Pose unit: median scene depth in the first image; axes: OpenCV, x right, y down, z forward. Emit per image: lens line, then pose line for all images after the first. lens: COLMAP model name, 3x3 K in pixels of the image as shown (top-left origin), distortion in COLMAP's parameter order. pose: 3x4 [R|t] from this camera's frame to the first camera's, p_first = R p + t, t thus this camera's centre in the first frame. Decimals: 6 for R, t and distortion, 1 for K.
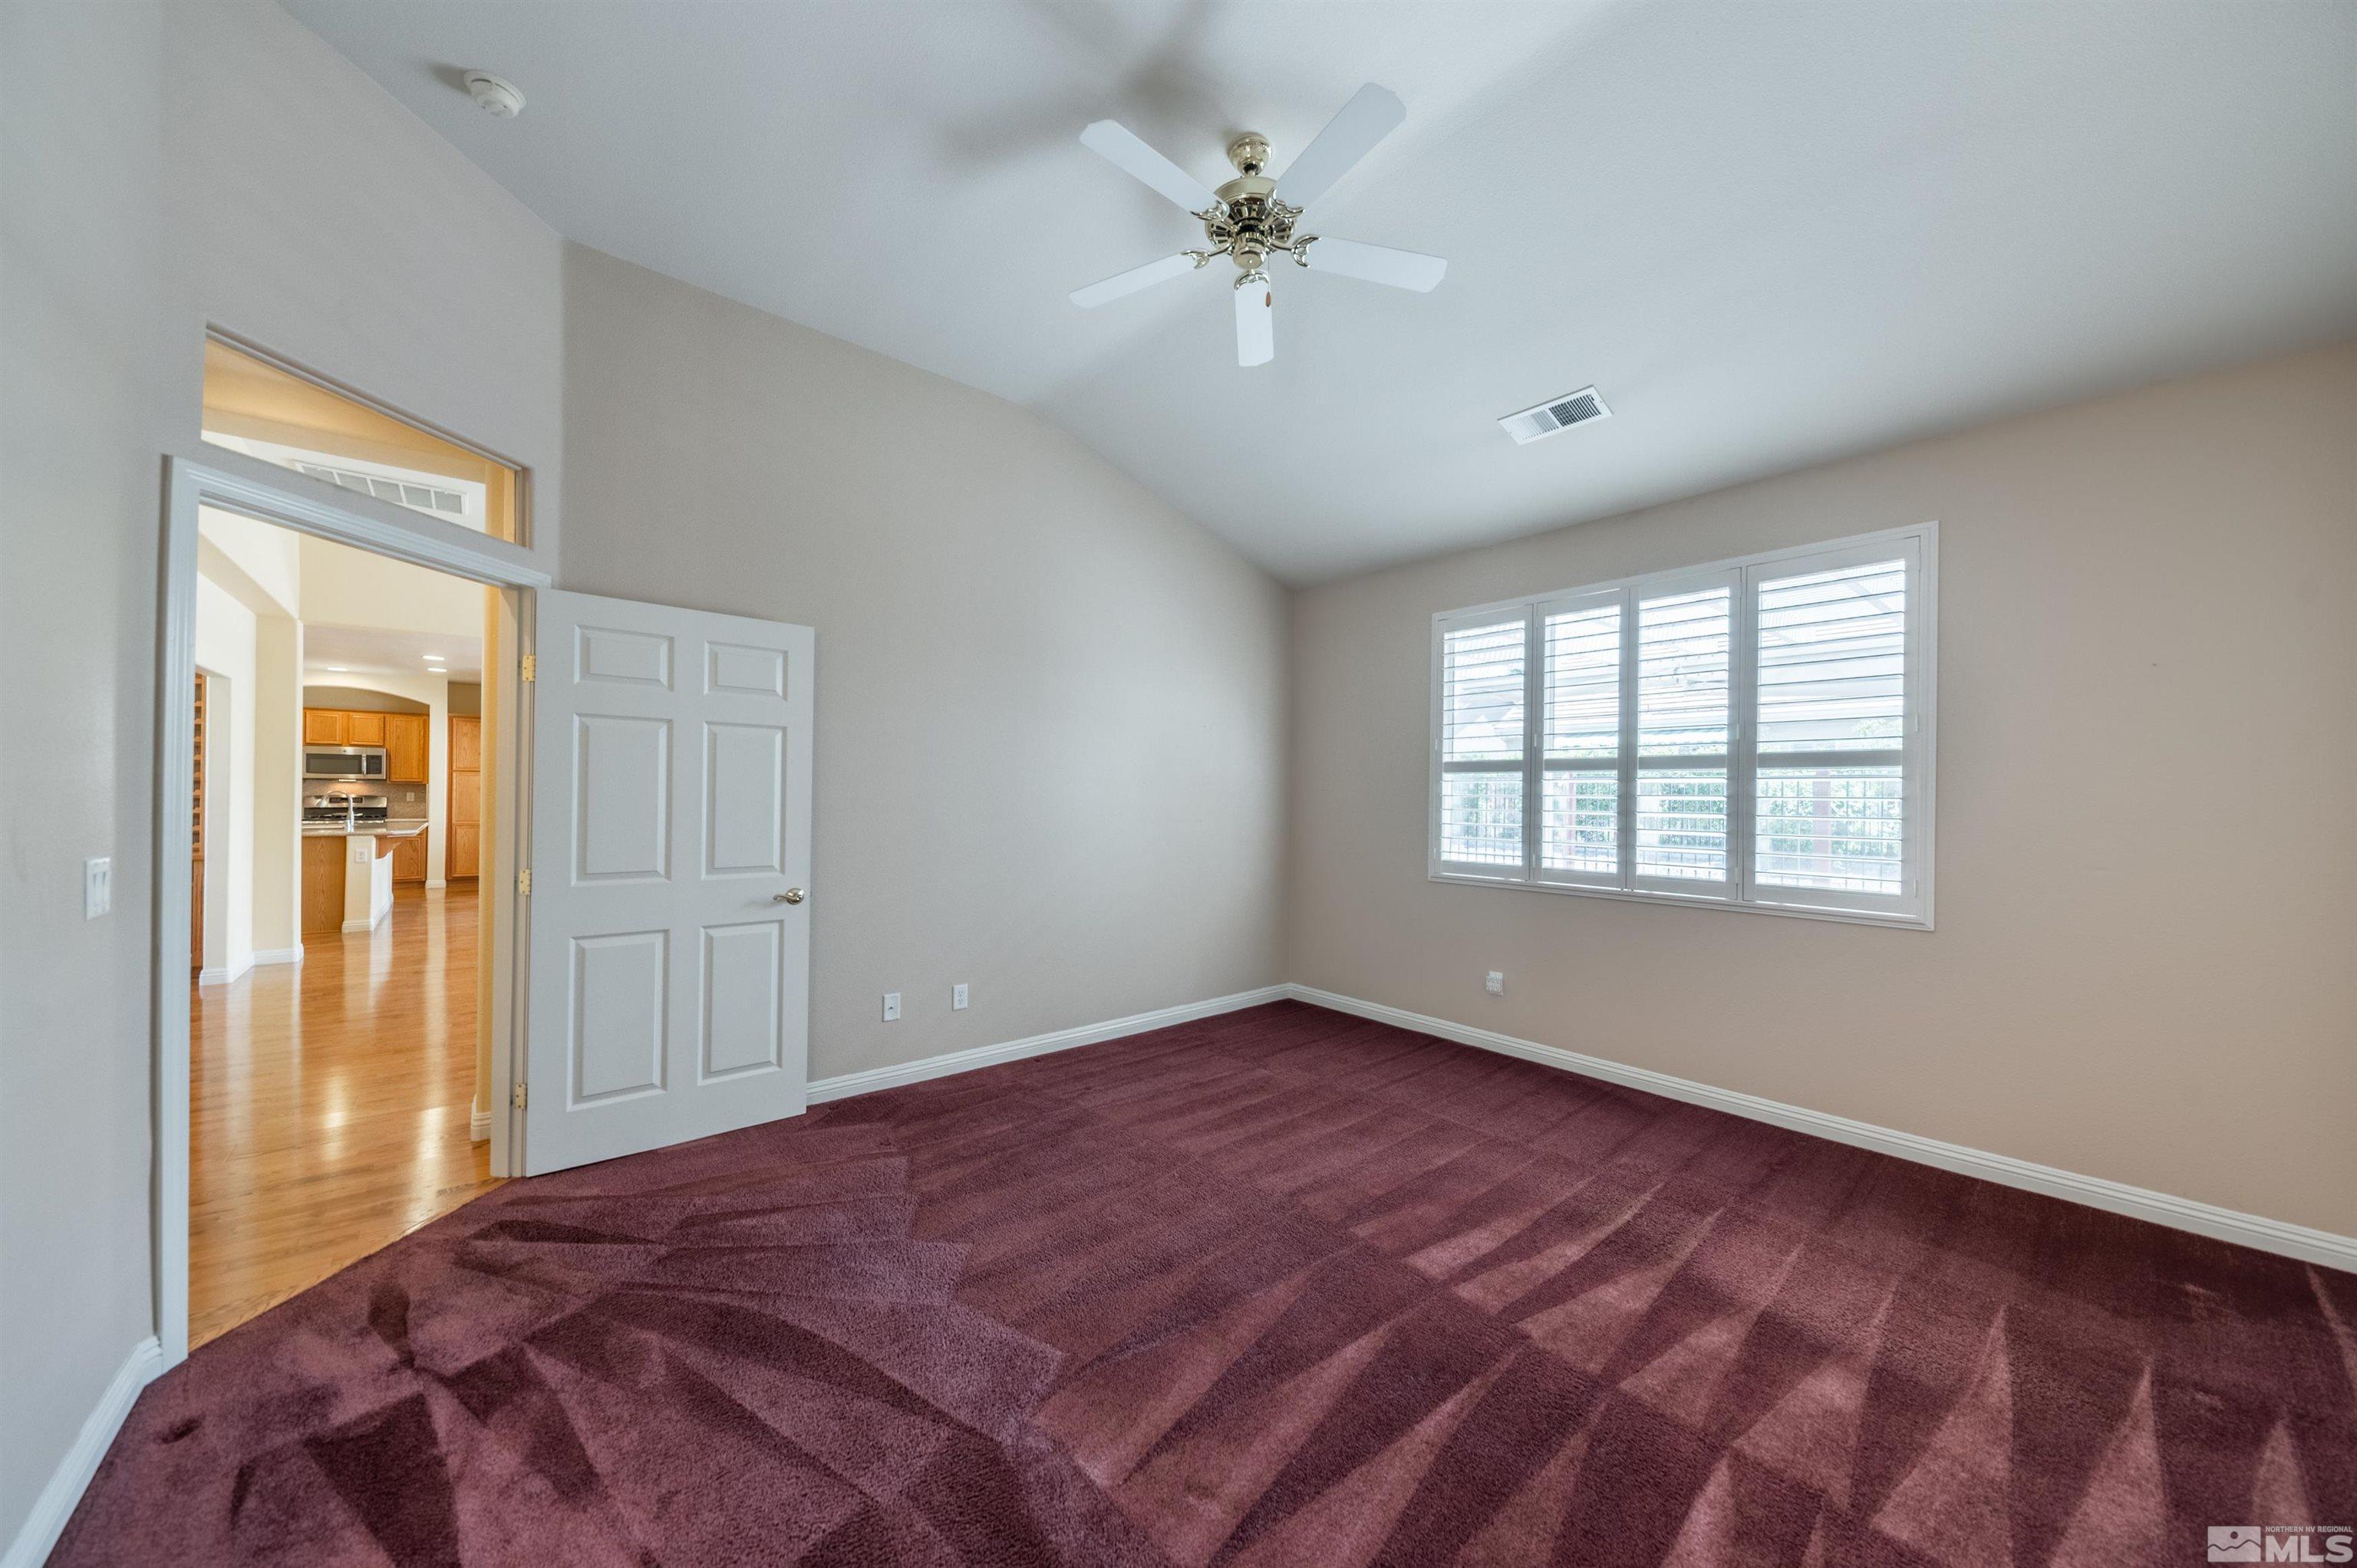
lens RADIAL K [[833.0, 0, 1130.6], [0, 833.0, 809.6], [0, 0, 1]] dist [0.008799, -0.004870]
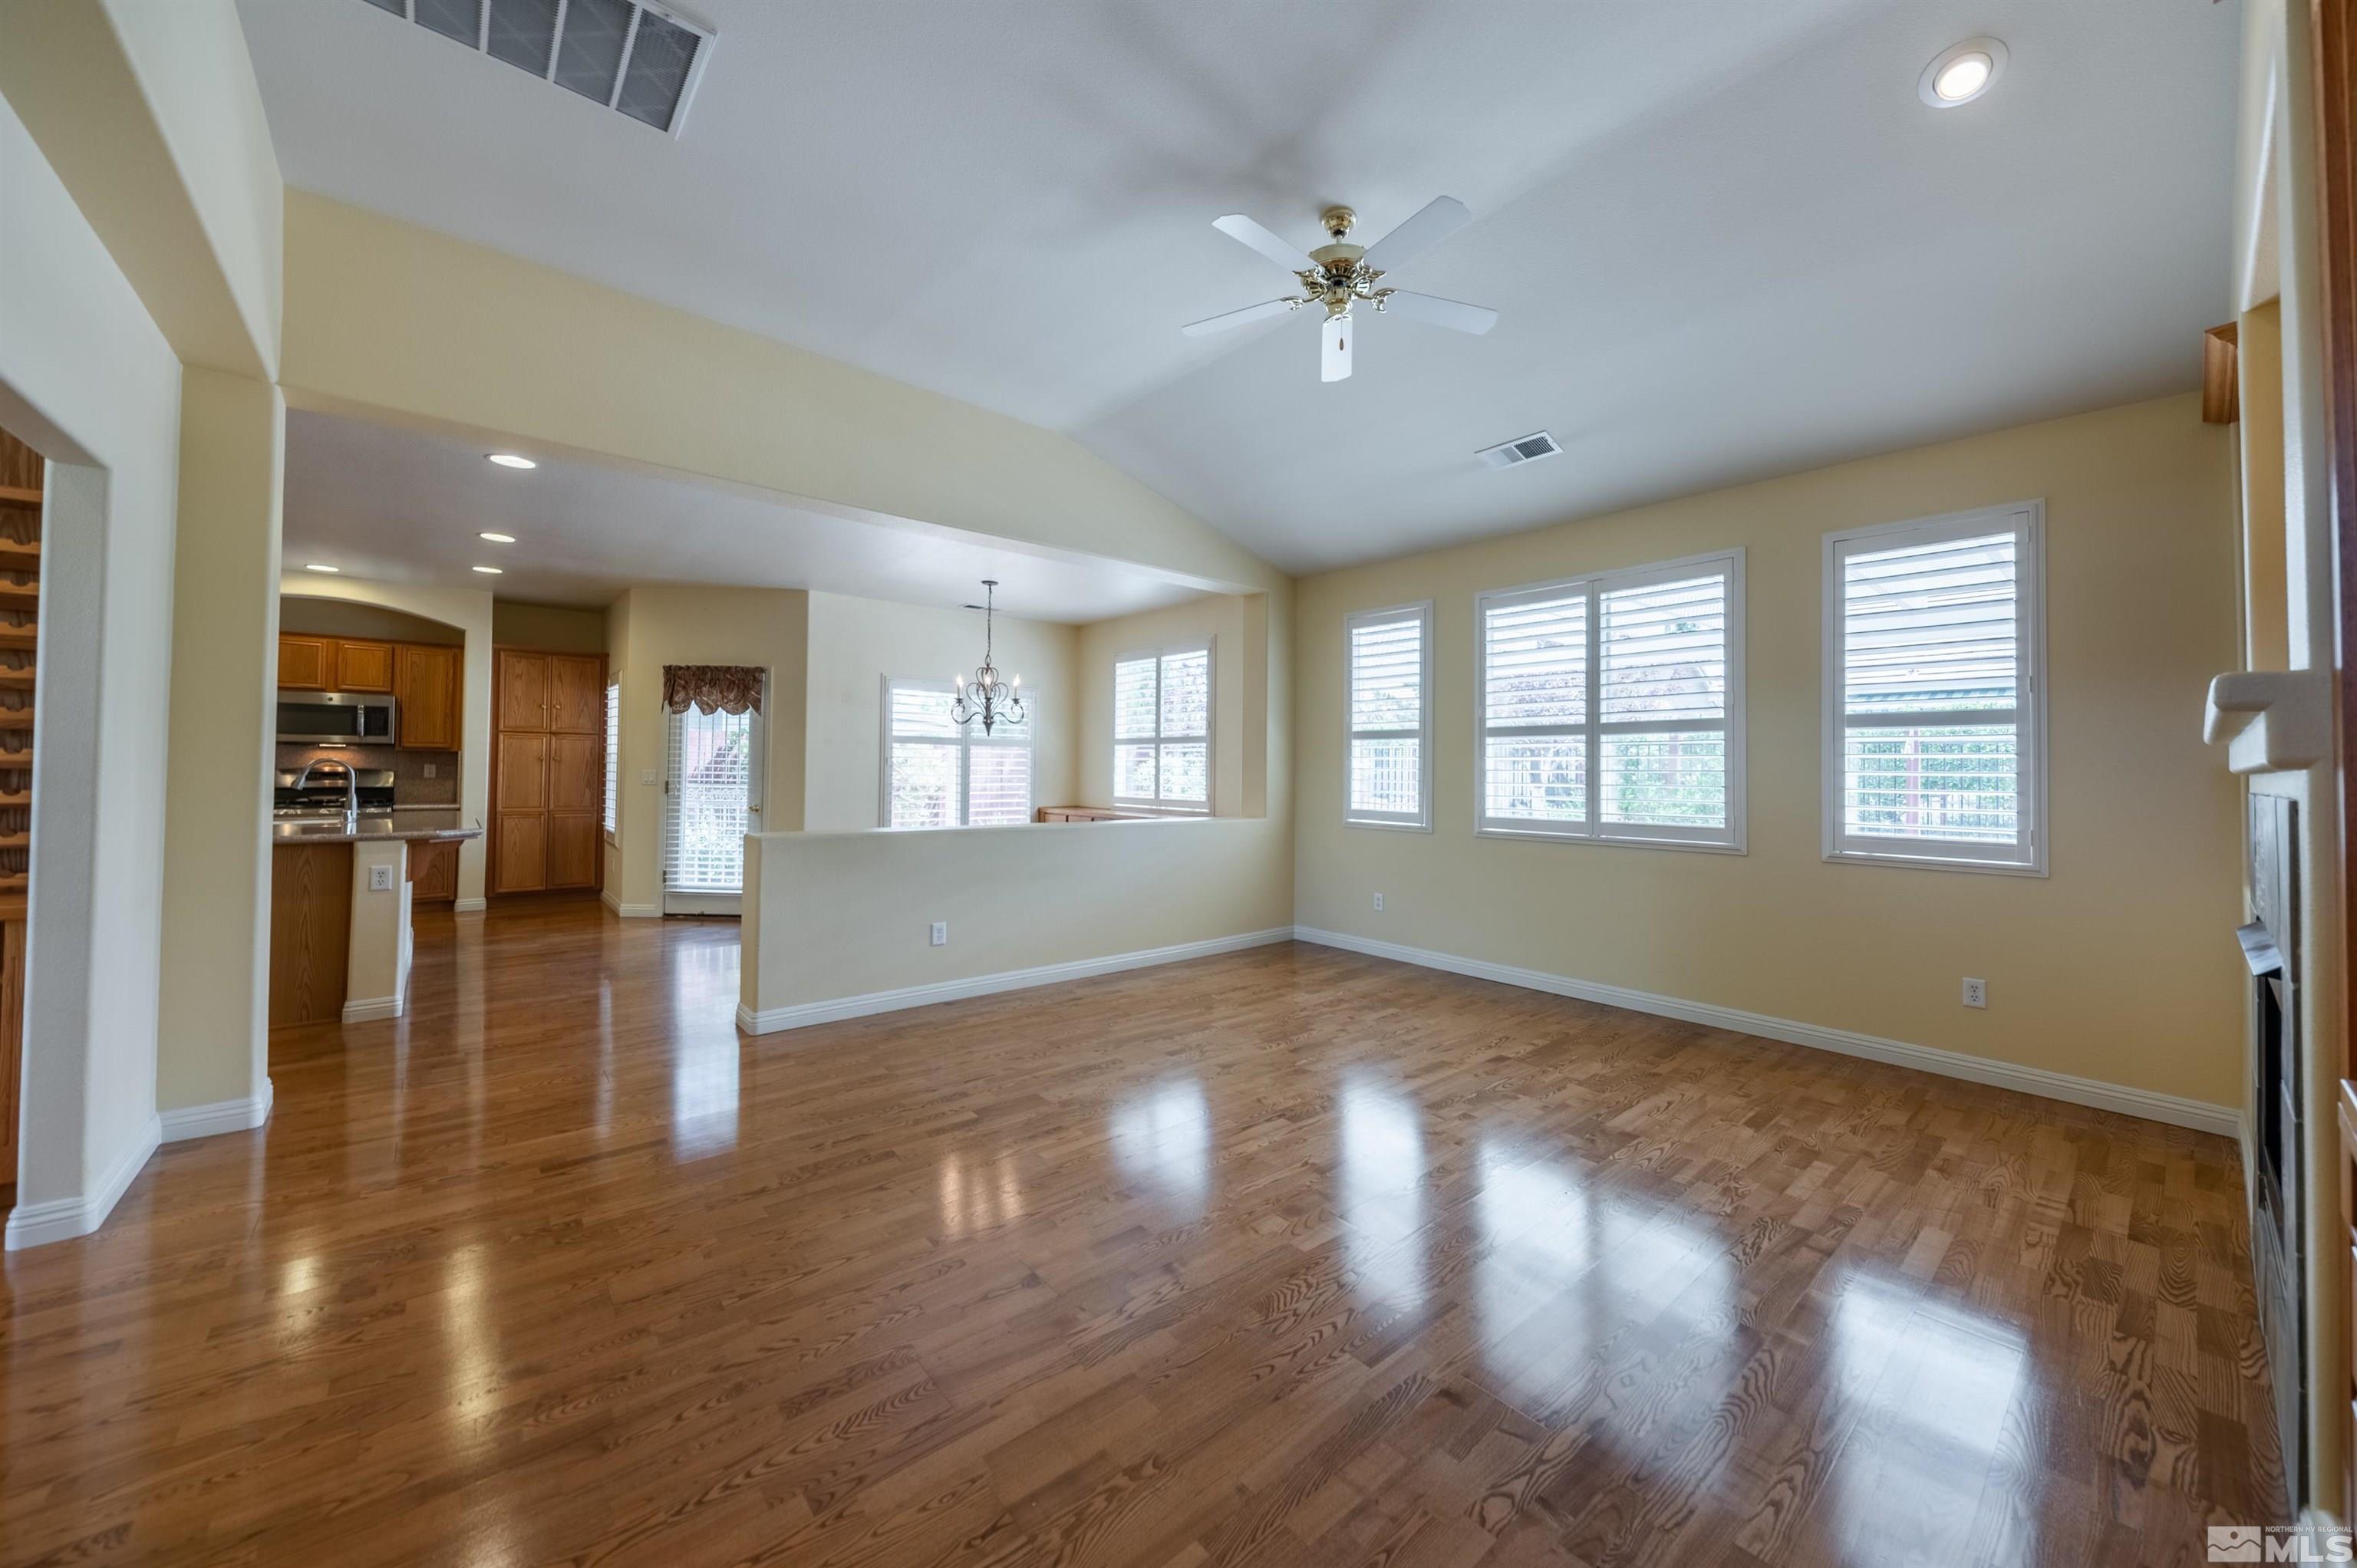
lens RADIAL K [[833.0, 0, 1233.2], [0, 833.0, 759.3], [0, 0, 1]] dist [0.008799, -0.004870]
pose [[0.995542, -0.006044, 0.094123, -0.301991], [0.008494, 0.999635, -0.025649, -0.001856], [-0.093934, 0.026334, 0.995230, 0.291204]]
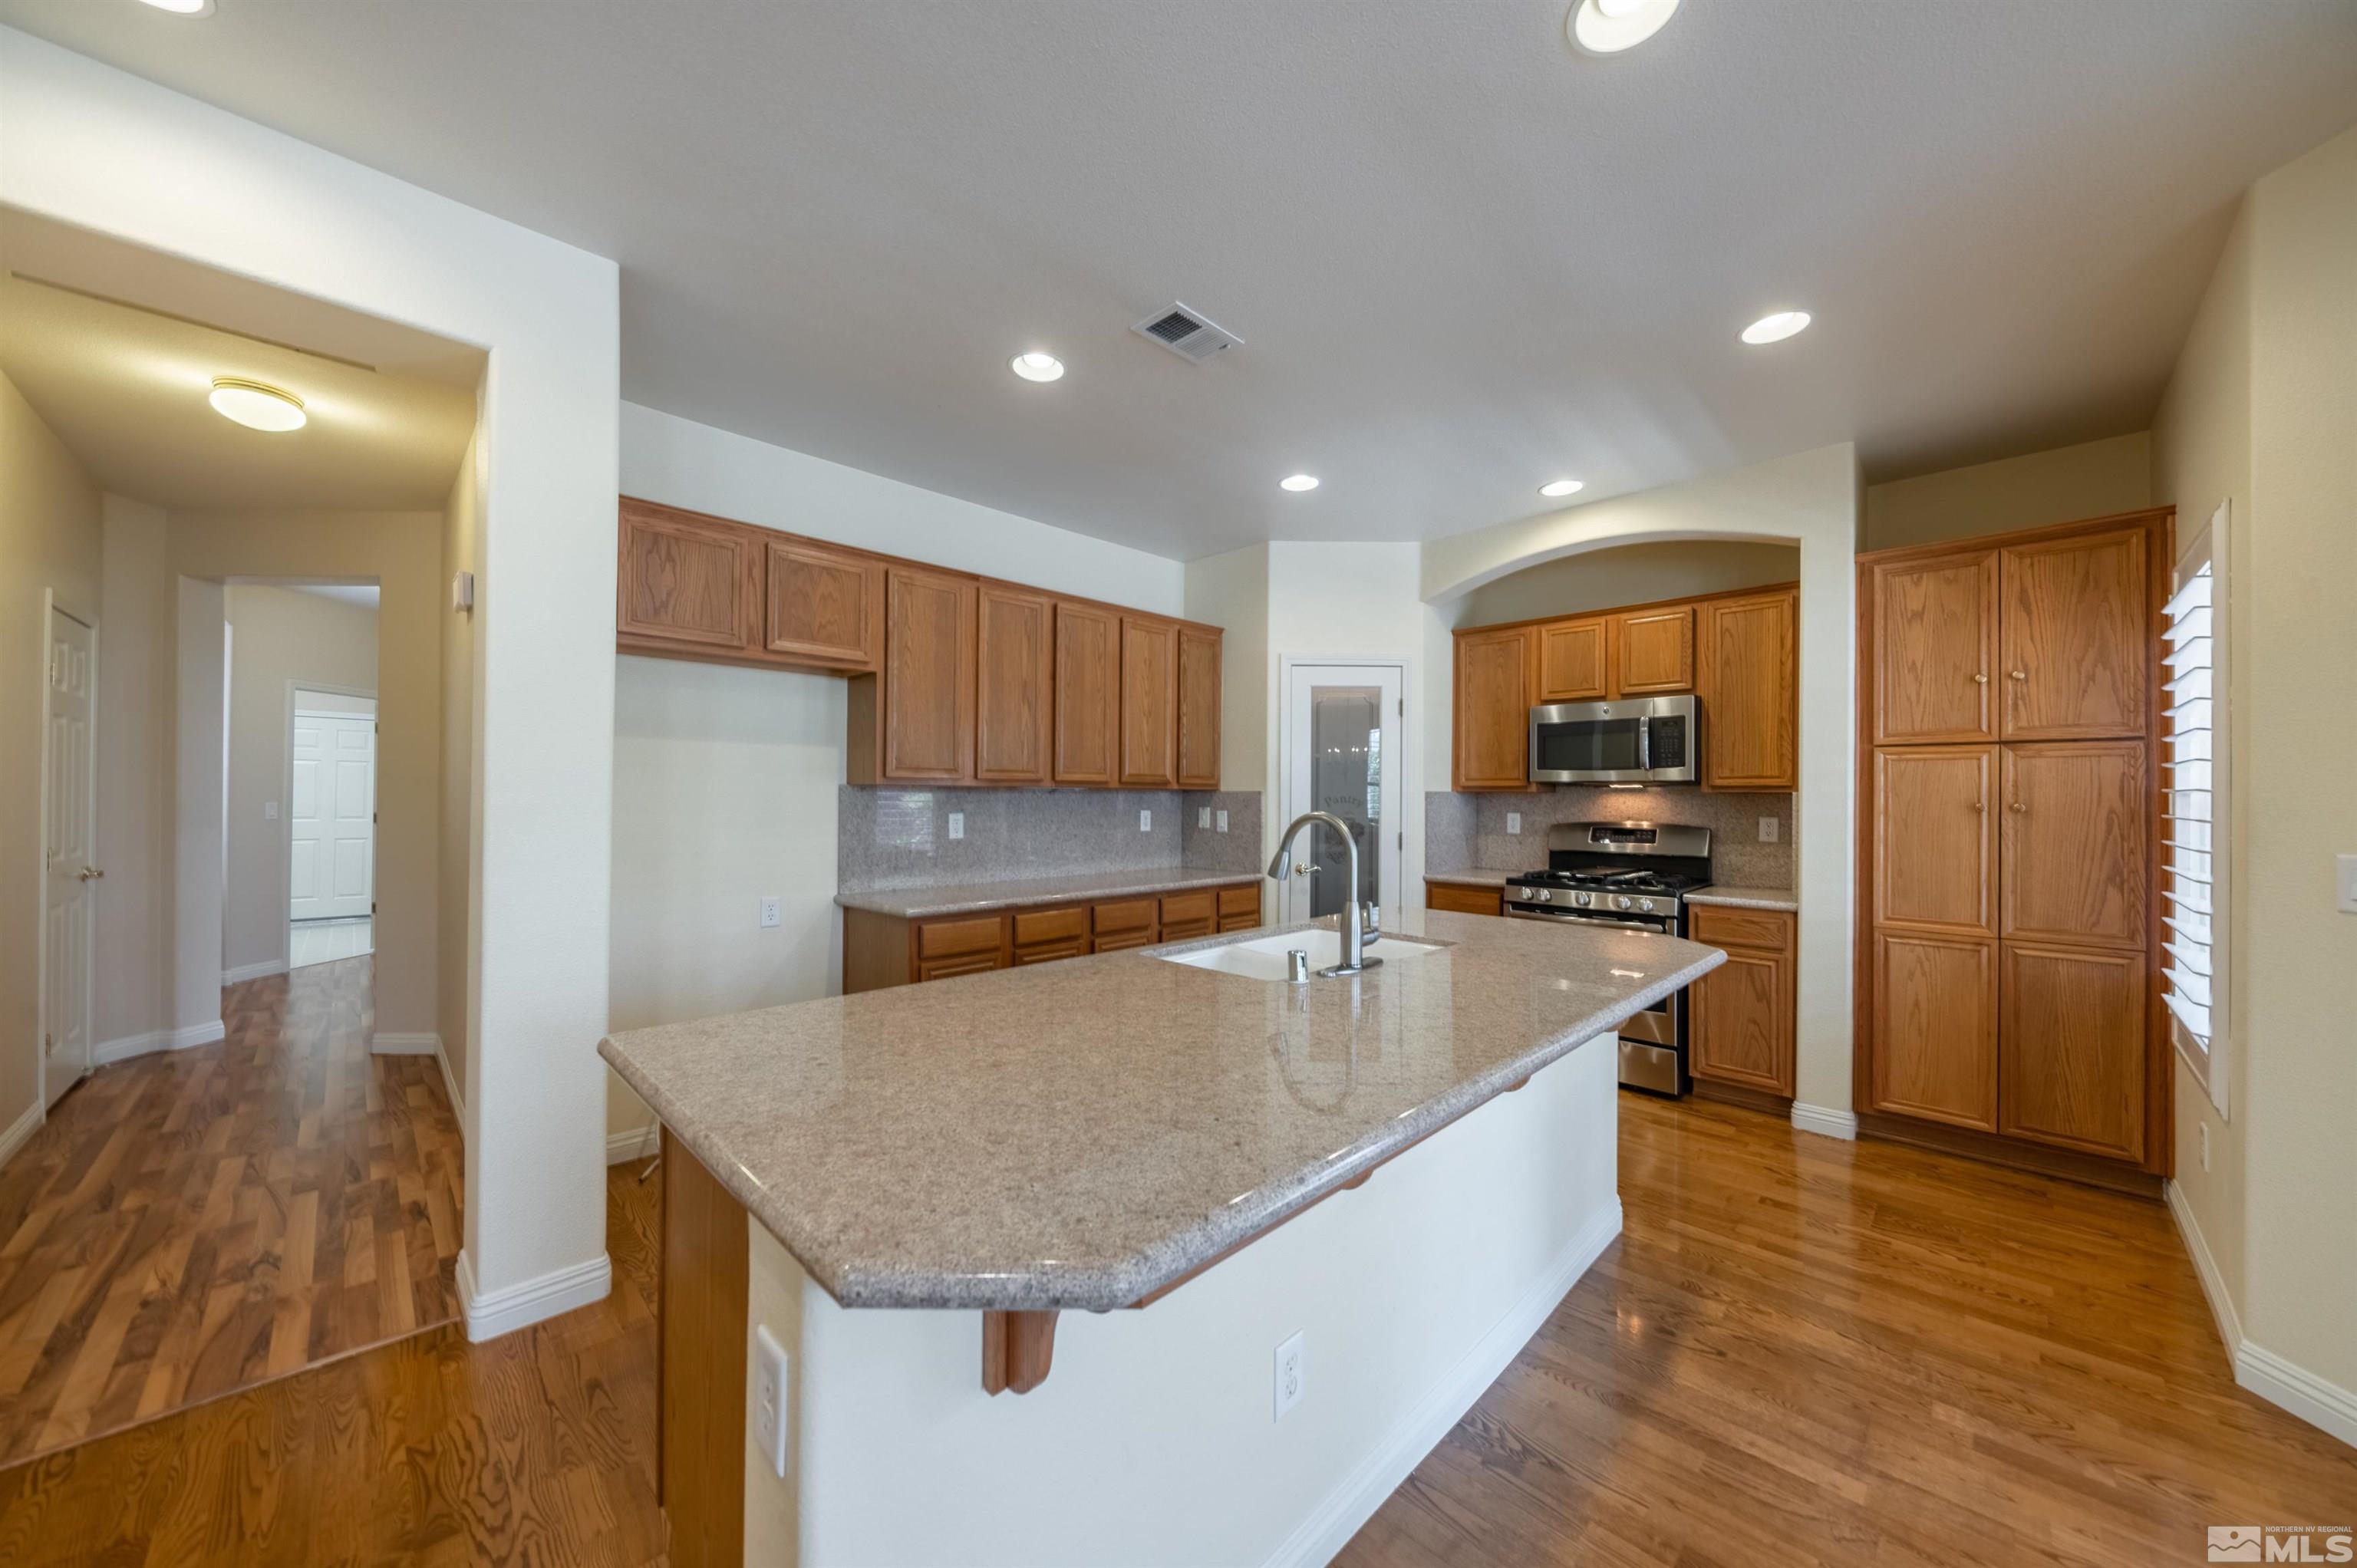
lens RADIAL K [[833.0, 0, 1173.9], [0, 833.0, 794.0], [0, 0, 1]] dist [0.008799, -0.004870]
pose [[0.135296, -0.024296, -0.990507, -0.572571], [-0.016760, 0.999500, -0.026806, -0.017877], [0.990663, 0.020228, 0.134821, 0.741236]]
